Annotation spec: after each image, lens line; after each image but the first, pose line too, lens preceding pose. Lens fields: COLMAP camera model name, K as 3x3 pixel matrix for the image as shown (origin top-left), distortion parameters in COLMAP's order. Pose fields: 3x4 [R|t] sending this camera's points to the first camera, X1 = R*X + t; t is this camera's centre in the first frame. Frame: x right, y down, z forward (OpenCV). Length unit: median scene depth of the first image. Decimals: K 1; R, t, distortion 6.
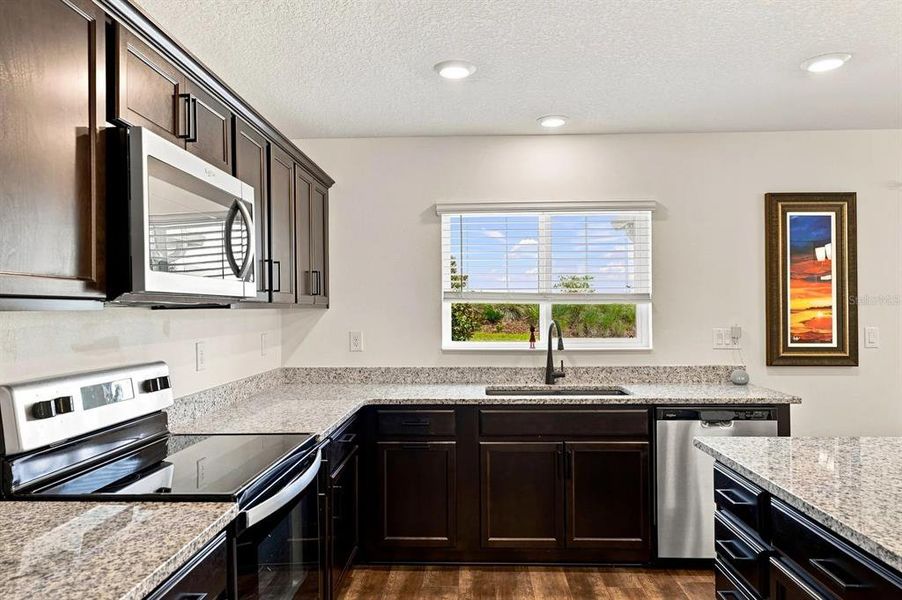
lens RADIAL K [[604.1, 0, 457.4], [0, 604.1, 298.4], [0, 0, 1]] dist [0.003055, 0.002214]
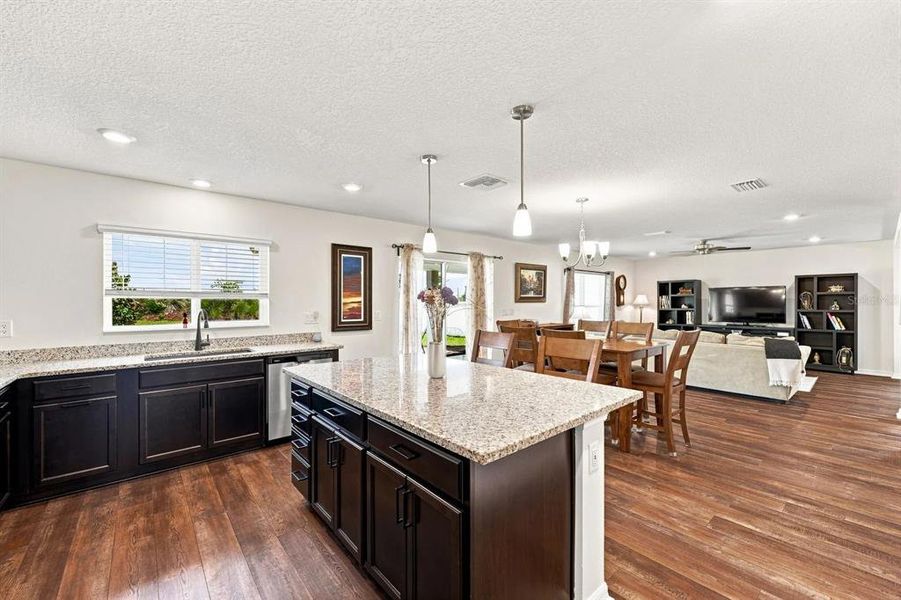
lens RADIAL K [[363.9, 0, 447.2], [0, 363.9, 301.7], [0, 0, 1]] dist [0.002404, 0.000073]
pose [[0.742767, 0.003126, 0.669543, -0.000257], [-0.012690, 0.999875, 0.009409, -0.000953], [-0.669430, -0.015485, 0.742714, -0.129114]]
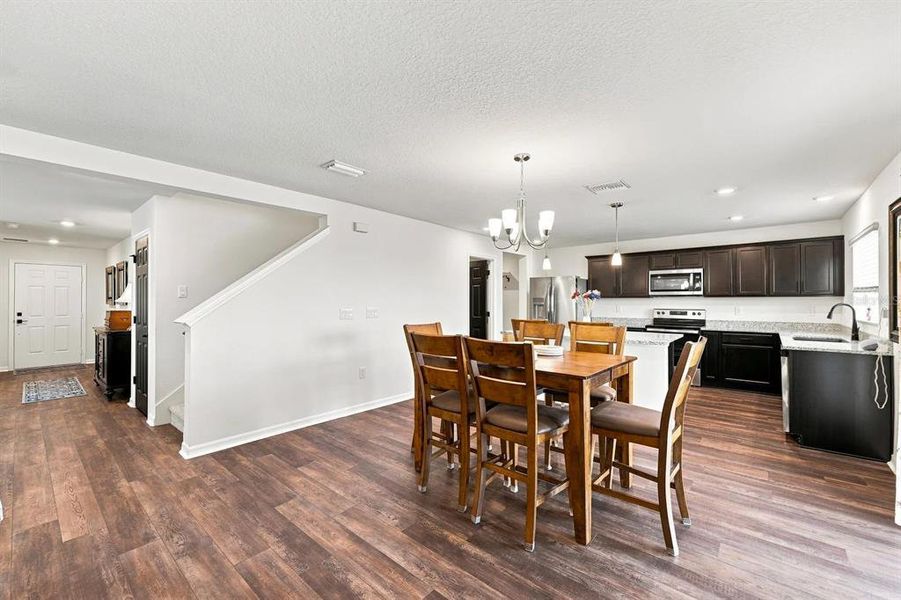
lens RADIAL K [[371.3, 0, 445.4], [0, 371.3, 299.8], [0, 0, 1]] dist [0.001900, -0.000223]
pose [[-0.632536, 0.003139, -0.774524, 1.726155], [0.017172, 0.999803, -0.009972, 0.017447], [0.774340, -0.019608, -0.632465, 0.771690]]
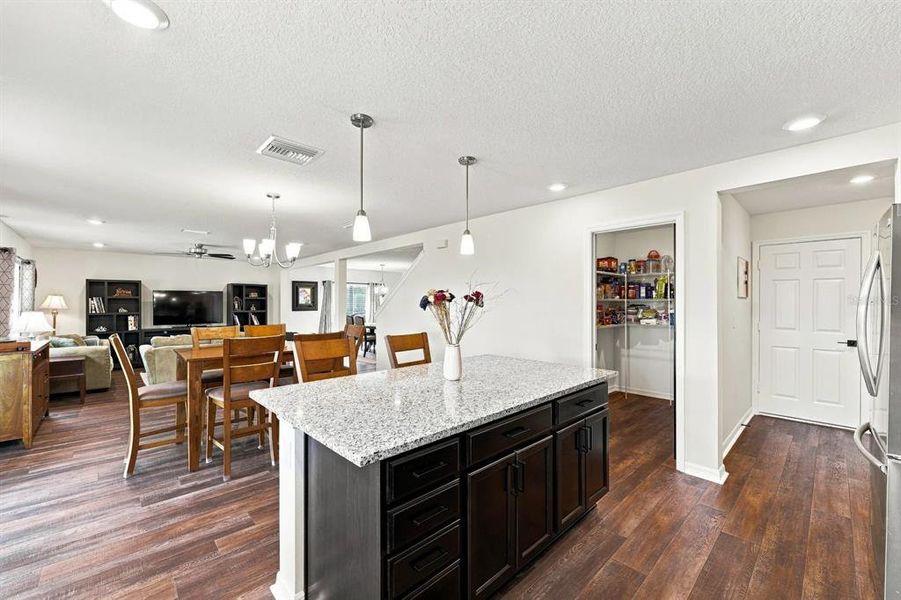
lens RADIAL K [[363.9, 0, 452.4], [0, 363.9, 302.7], [0, 0, 1]] dist [0.002404, 0.000073]
pose [[-0.709981, 0.008825, 0.704165, -0.048372], [-0.007018, 0.999783, -0.019605, 0.017868], [-0.704186, -0.018861, -0.709765, 0.758011]]
